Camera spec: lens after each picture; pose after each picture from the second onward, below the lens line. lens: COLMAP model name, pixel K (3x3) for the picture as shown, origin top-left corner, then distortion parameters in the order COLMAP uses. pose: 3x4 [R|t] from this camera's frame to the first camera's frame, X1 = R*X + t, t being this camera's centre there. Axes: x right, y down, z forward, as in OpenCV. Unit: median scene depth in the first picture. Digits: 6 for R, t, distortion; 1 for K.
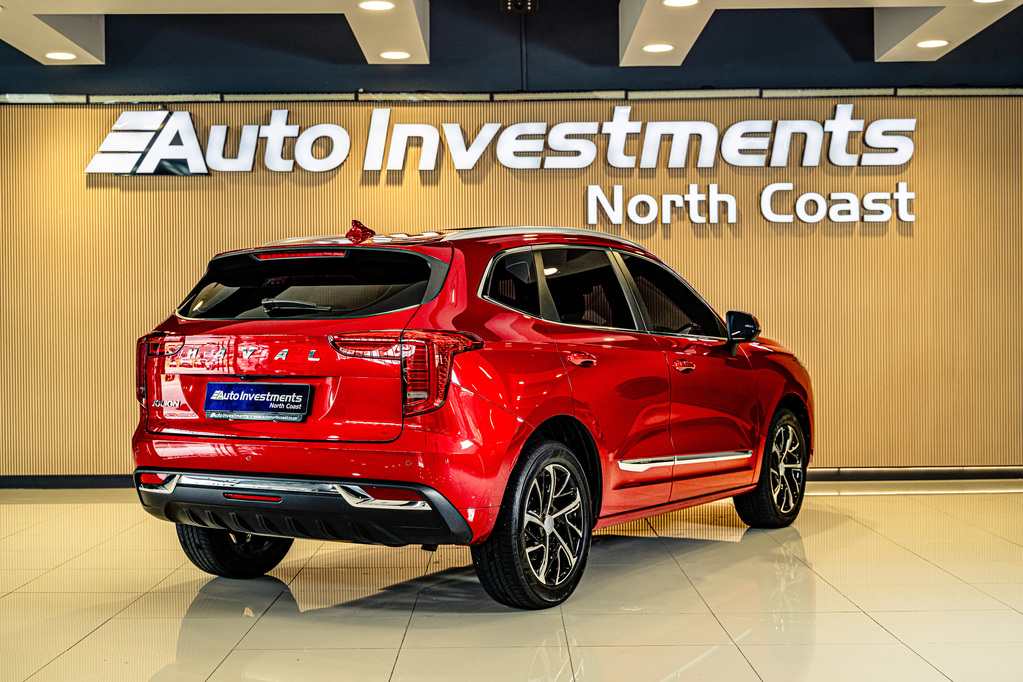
lens RADIAL K [[1486.1, 0, 511.5], [0, 1486.1, 341.0], [0, 0, 1]] dist [-0.000492, -0.004792]
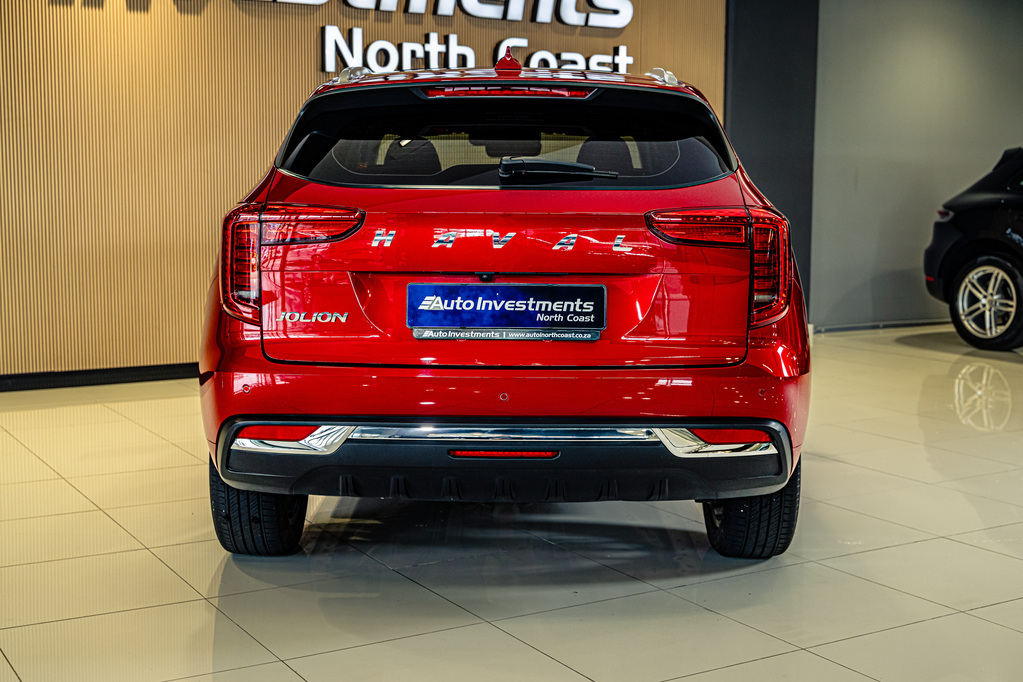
lens RADIAL K [[1344.1, 0, 511.5], [0, 1344.1, 341.0], [0, 0, 1]] dist [0.000217, 0.001490]
pose [[0.860399, -0.046024, 0.507538, -0.448331], [-0.008074, 0.994558, 0.103875, -0.008454], [-0.509557, -0.093472, 0.855345, 0.452162]]
